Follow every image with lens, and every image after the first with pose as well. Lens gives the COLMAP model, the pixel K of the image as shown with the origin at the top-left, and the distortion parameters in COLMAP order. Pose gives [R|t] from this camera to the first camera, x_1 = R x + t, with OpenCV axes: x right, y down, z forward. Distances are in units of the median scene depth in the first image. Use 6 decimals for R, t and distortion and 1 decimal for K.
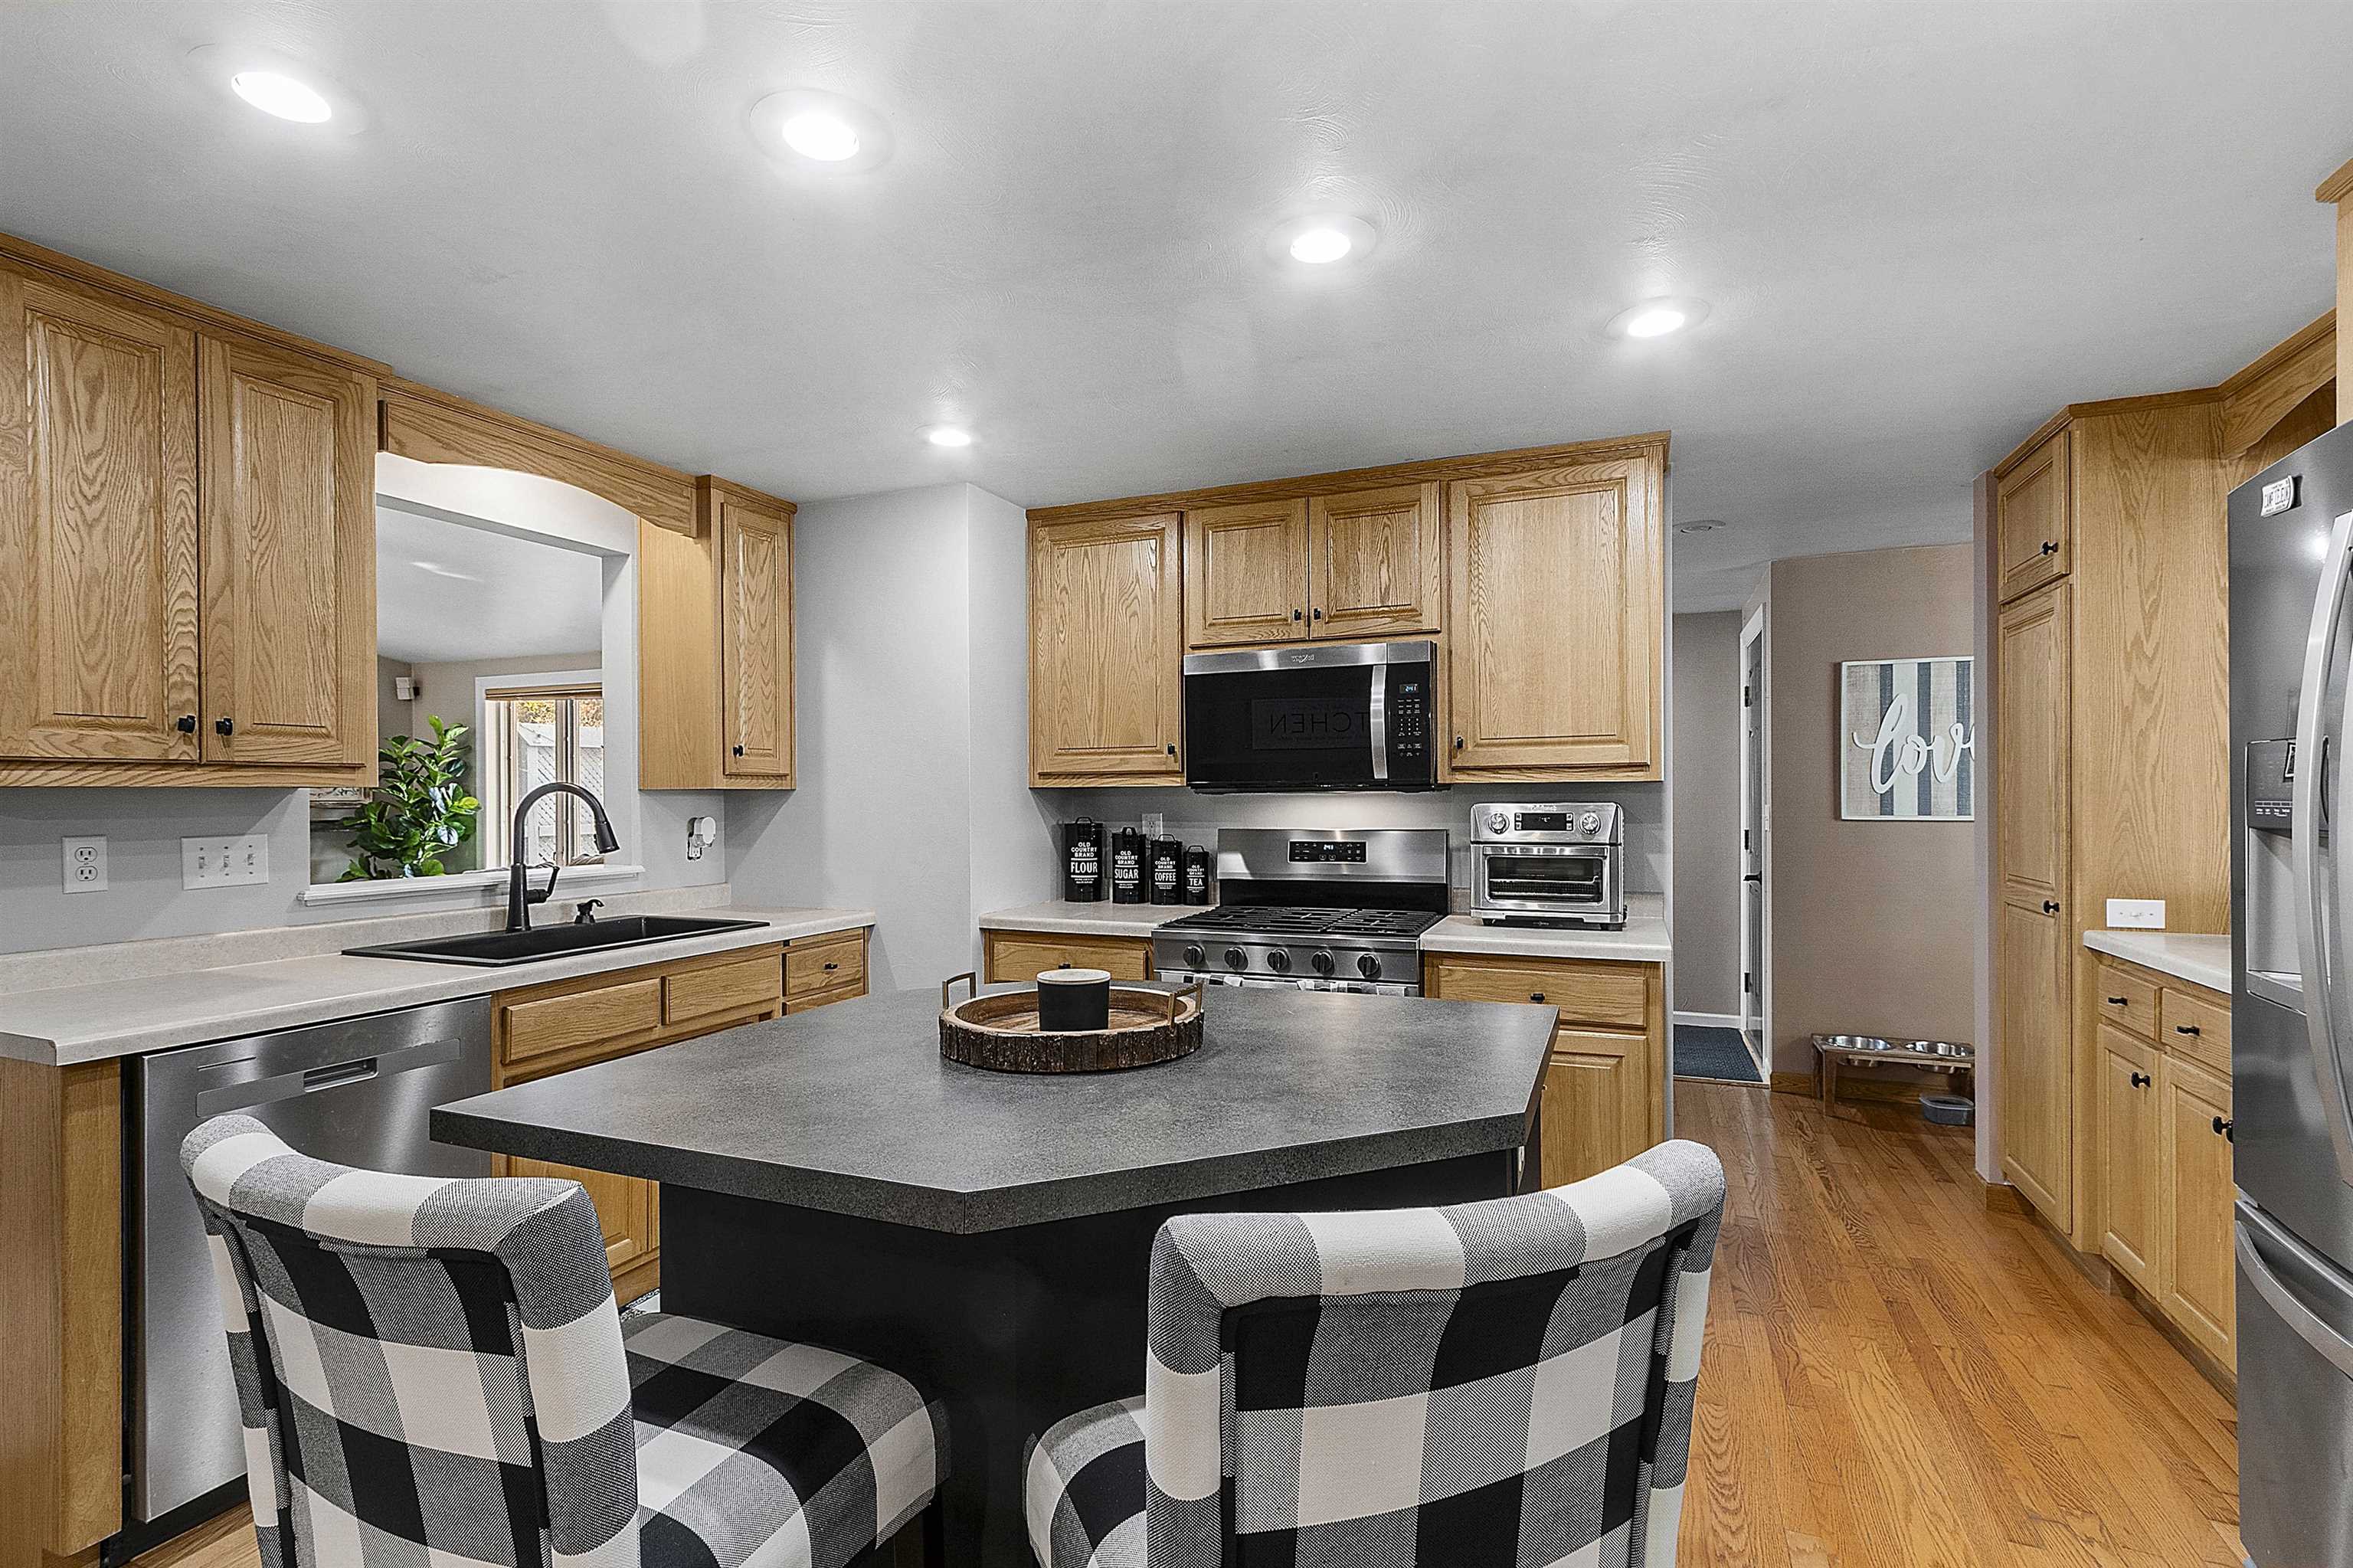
lens RADIAL K [[1068.1, 0, 1165.4], [0, 1068.1, 805.0], [0, 0, 1]] dist [0.000521, -0.000784]
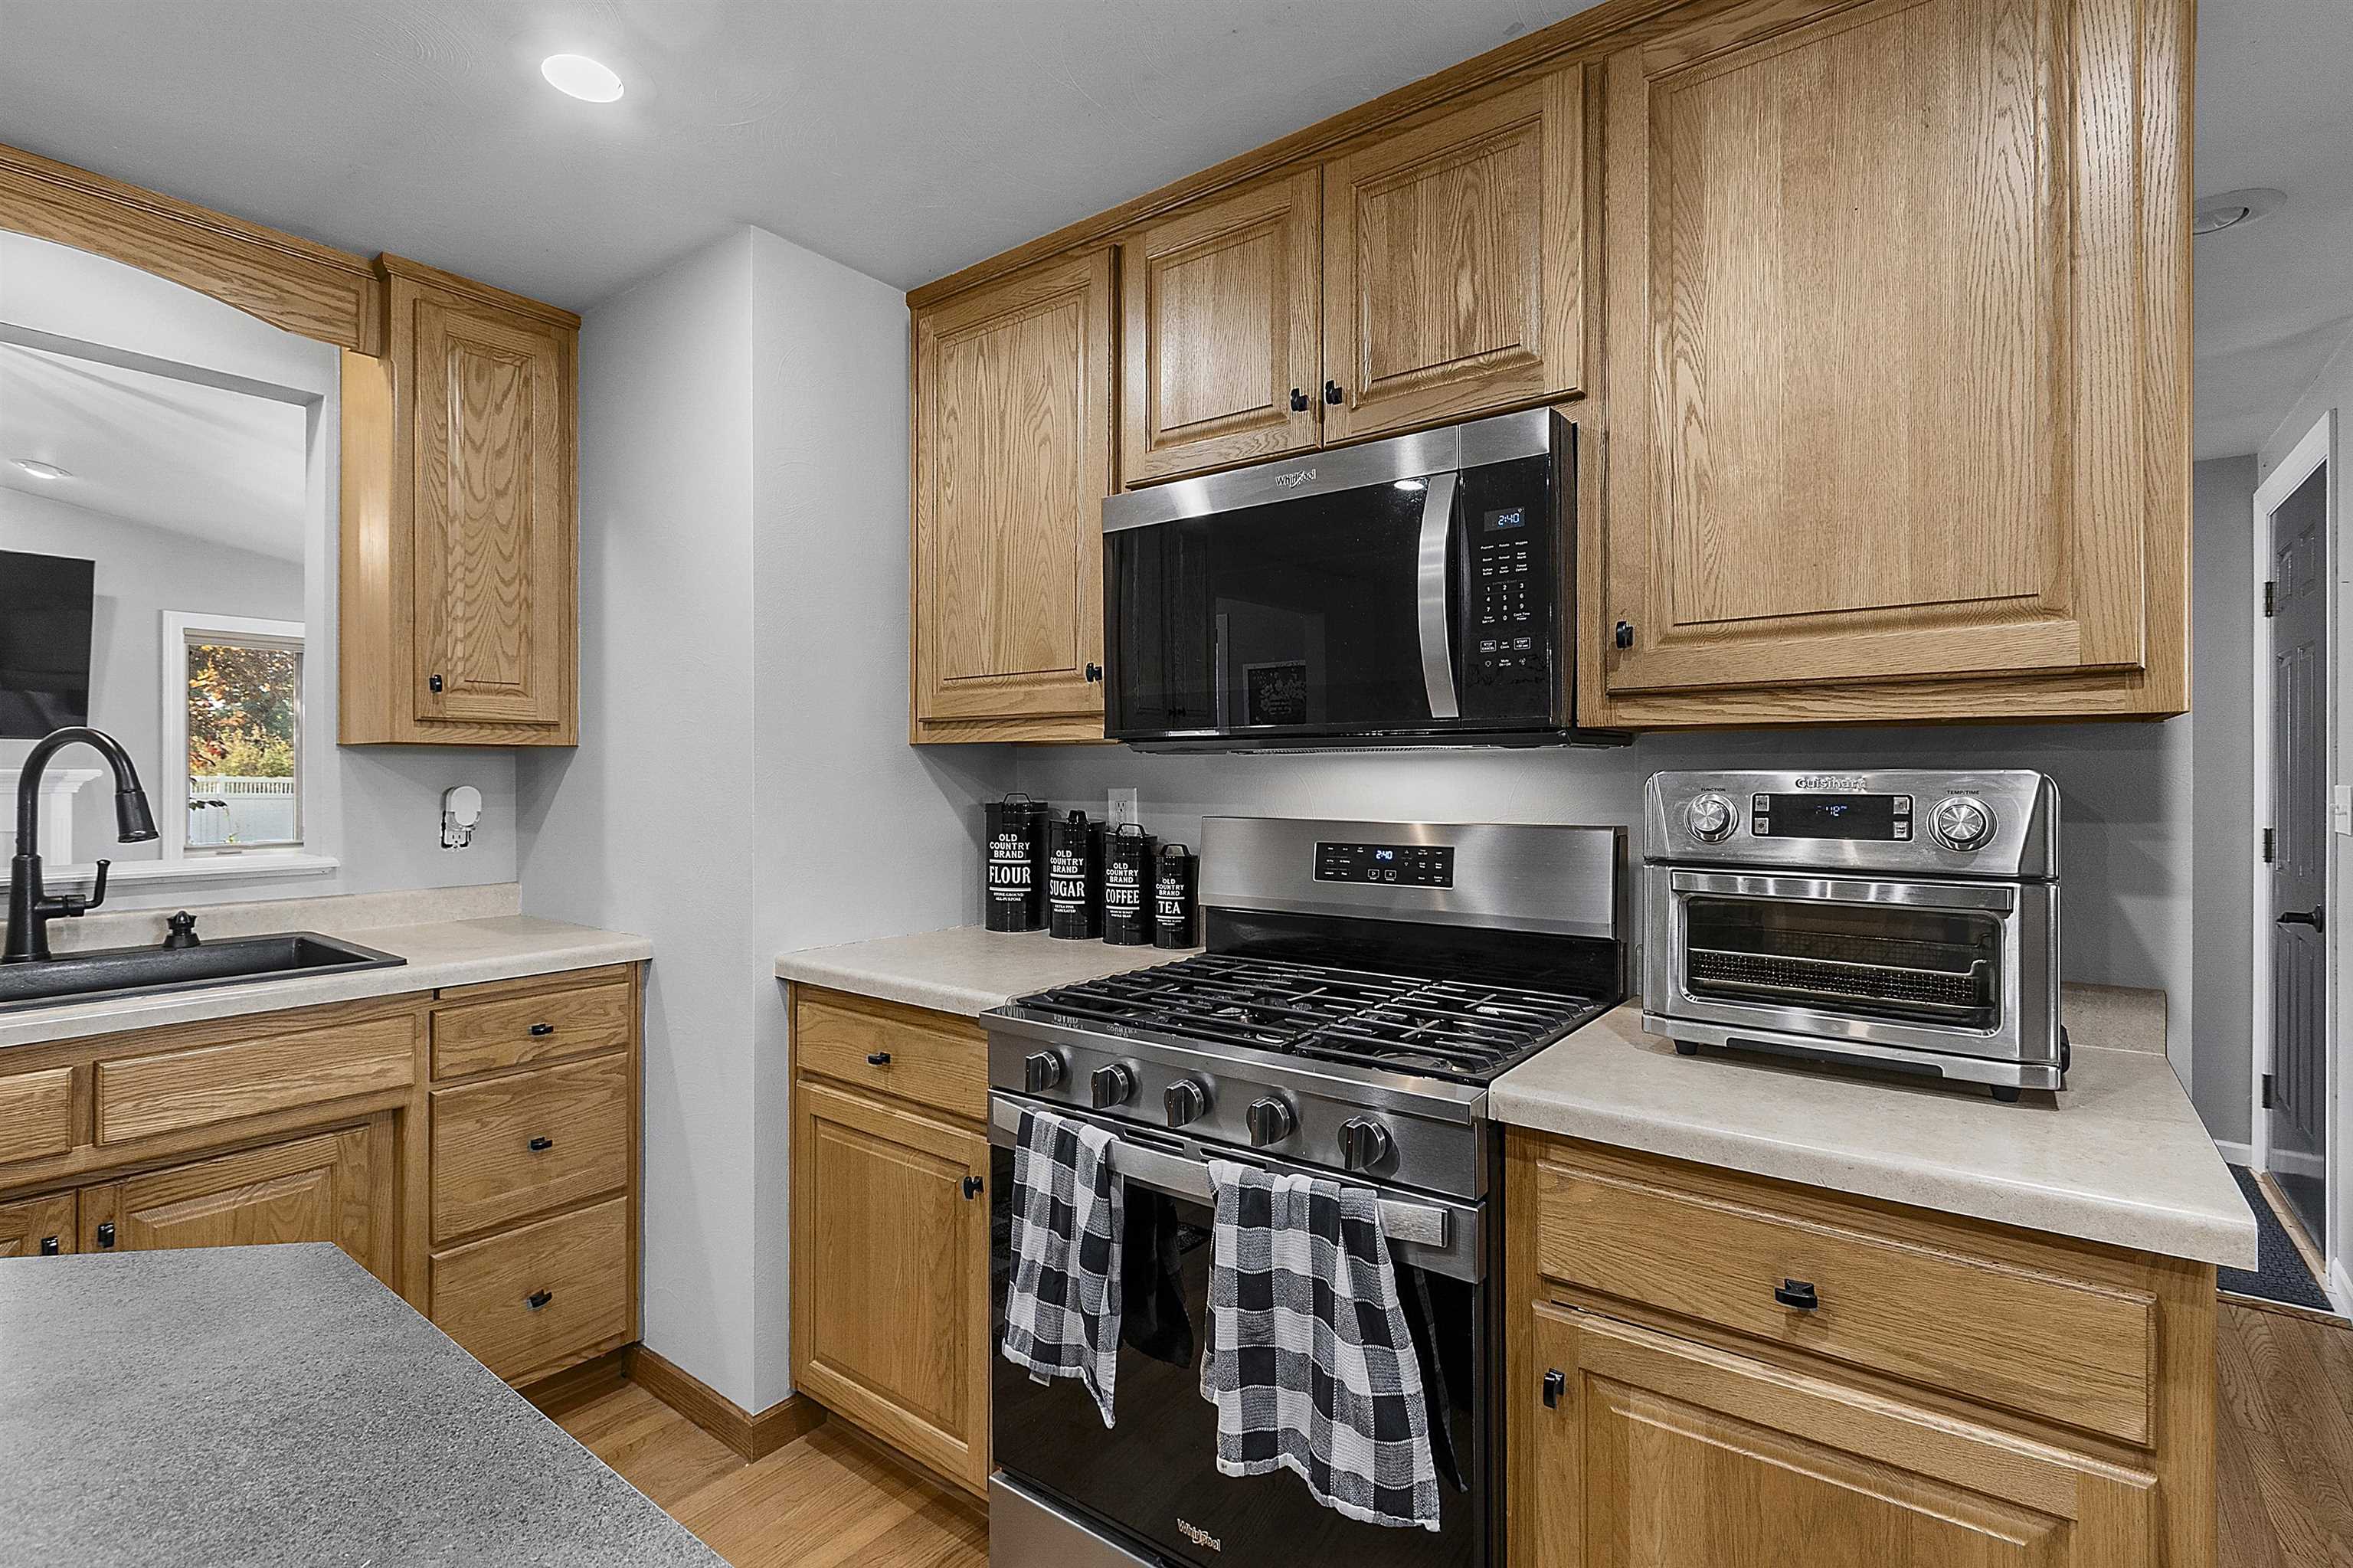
lens RADIAL K [[1082.4, 0, 1163.9], [0, 1082.4, 774.8], [0, 0, 1]] dist [0.001374, -0.000123]
pose [[0.967280, 0.007002, -0.253614, 0.198930], [-0.008453, 0.999954, -0.004631, 0.003604], [0.253570, 0.006624, 0.967294, 0.500434]]
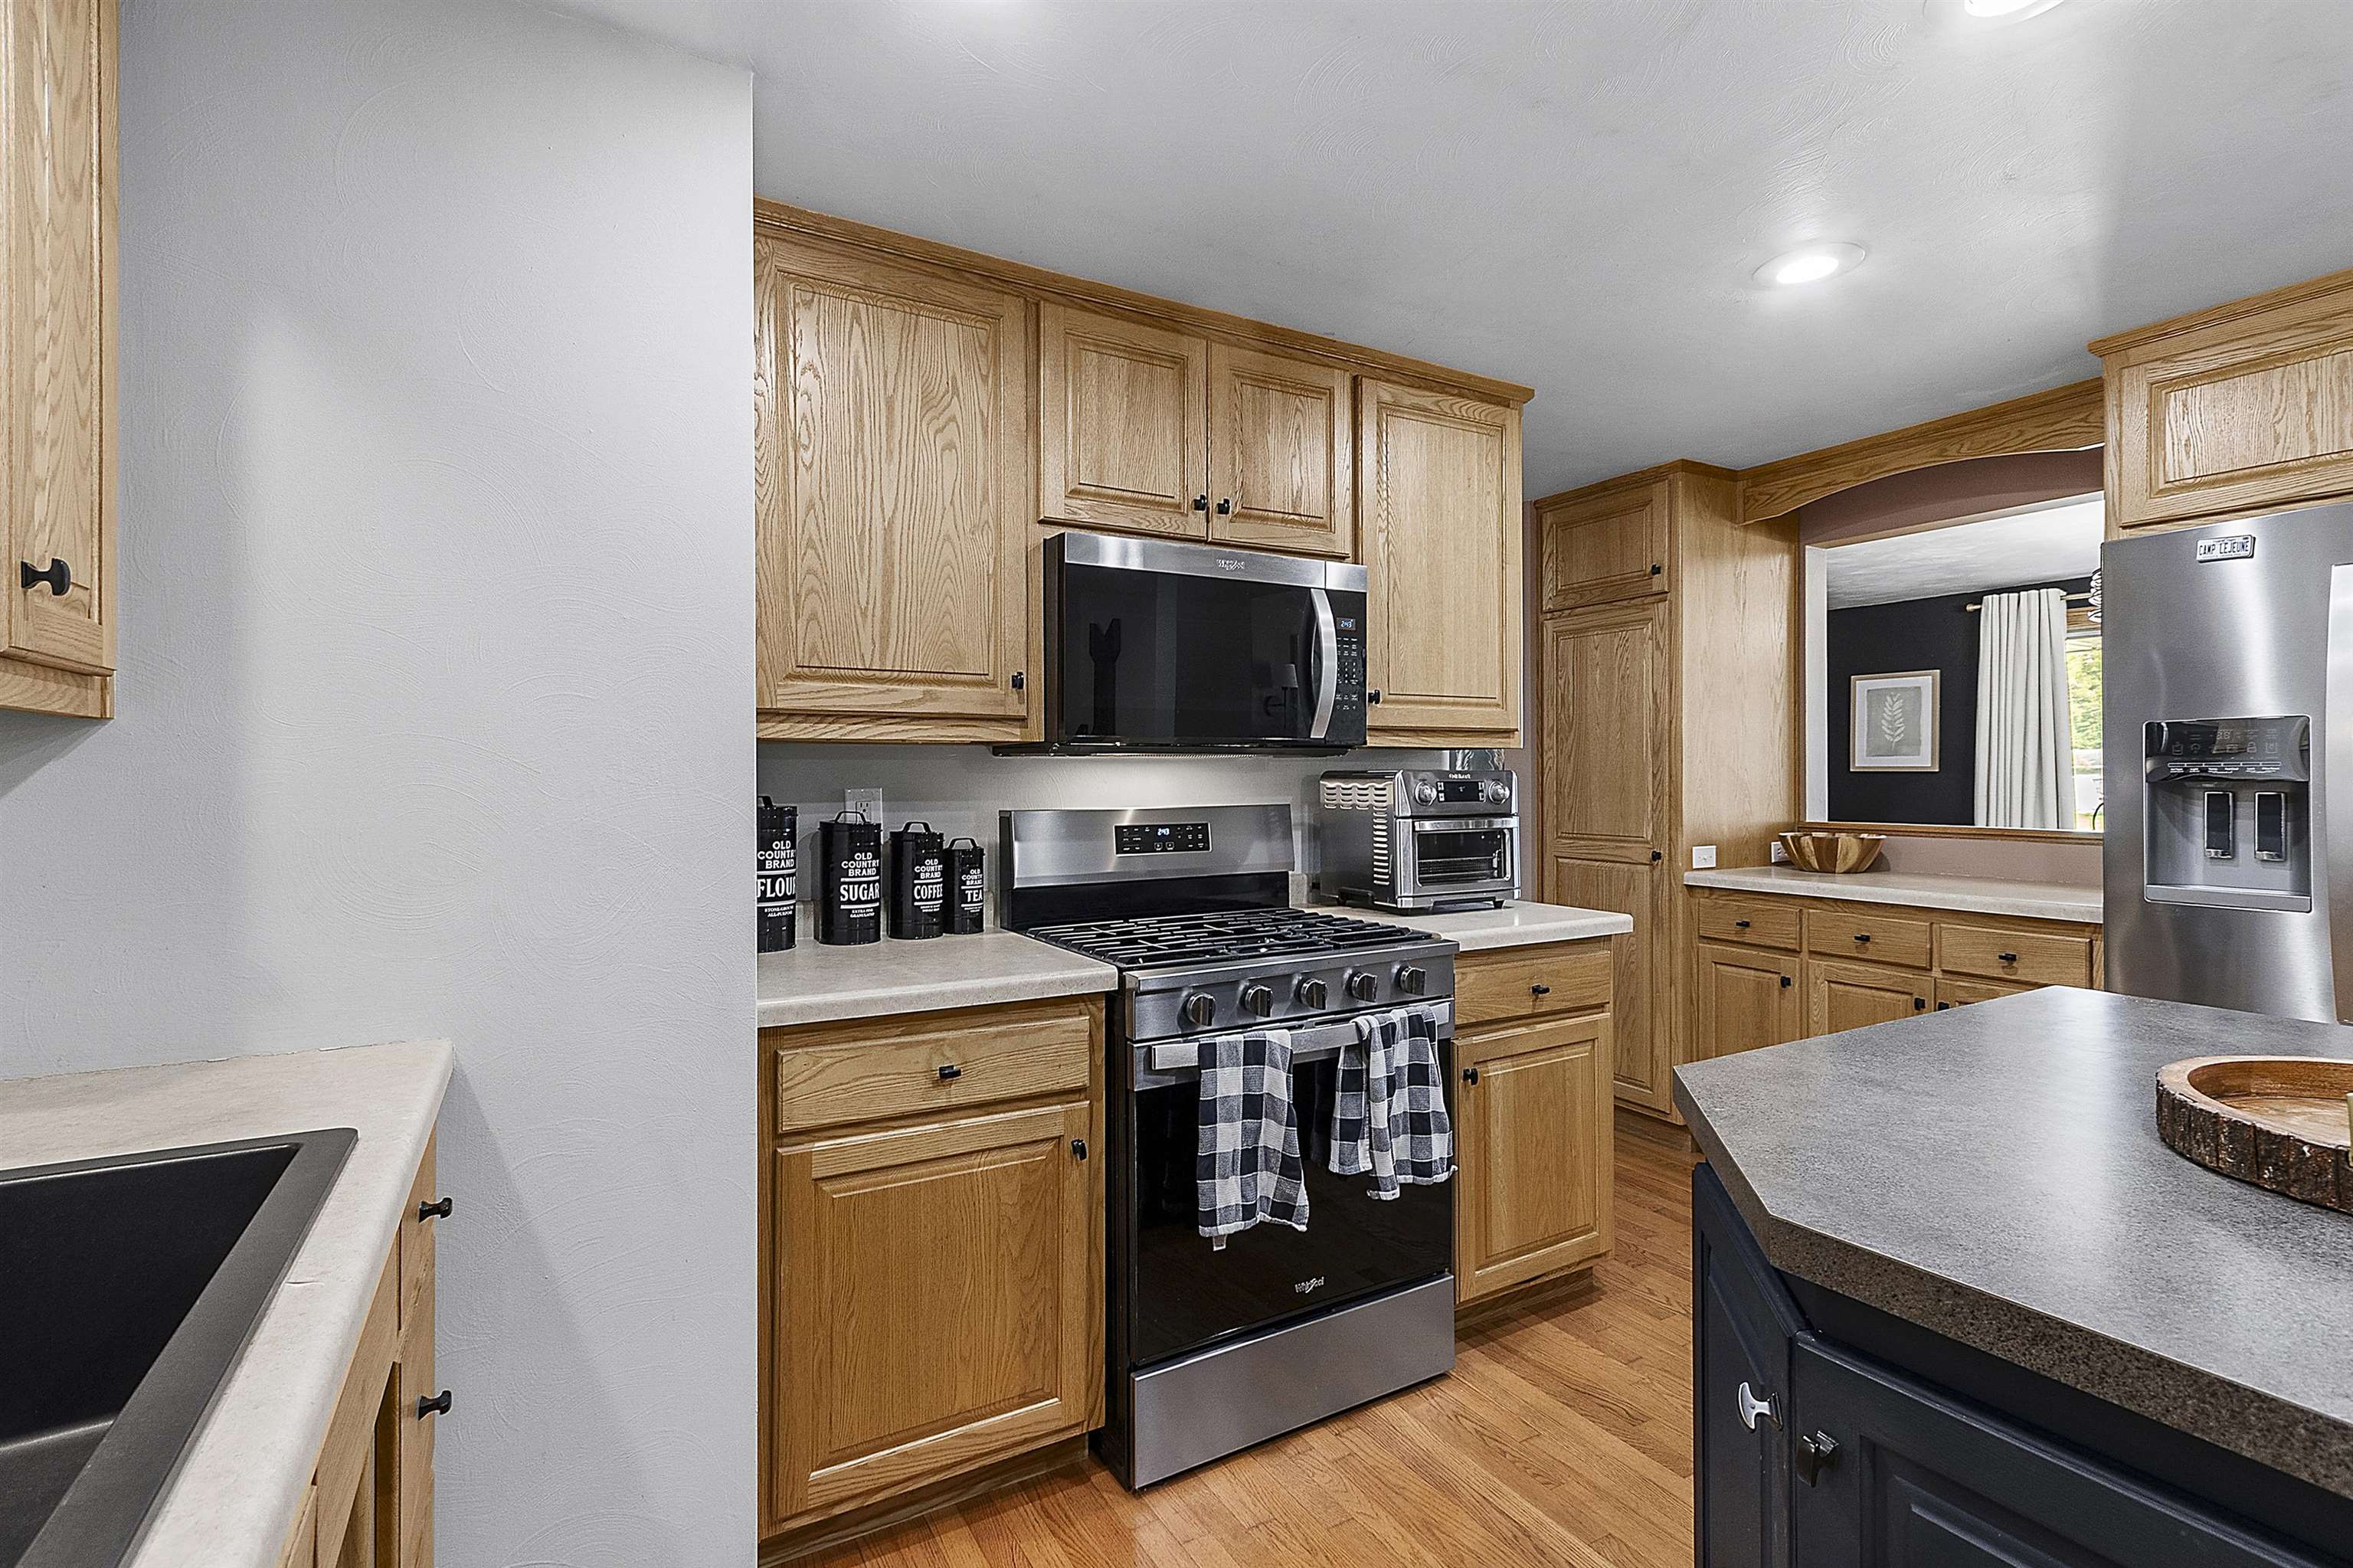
lens RADIAL K [[1081.4, 0, 1166.1], [0, 1081.4, 781.0], [0, 0, 1]] dist [0.002478, -0.000078]
pose [[0.614855, 0.000976, 0.788640, -0.466070], [0.005152, 0.999973, -0.005255, 0.009556], [-0.788624, 0.007294, 0.614833, 0.596953]]
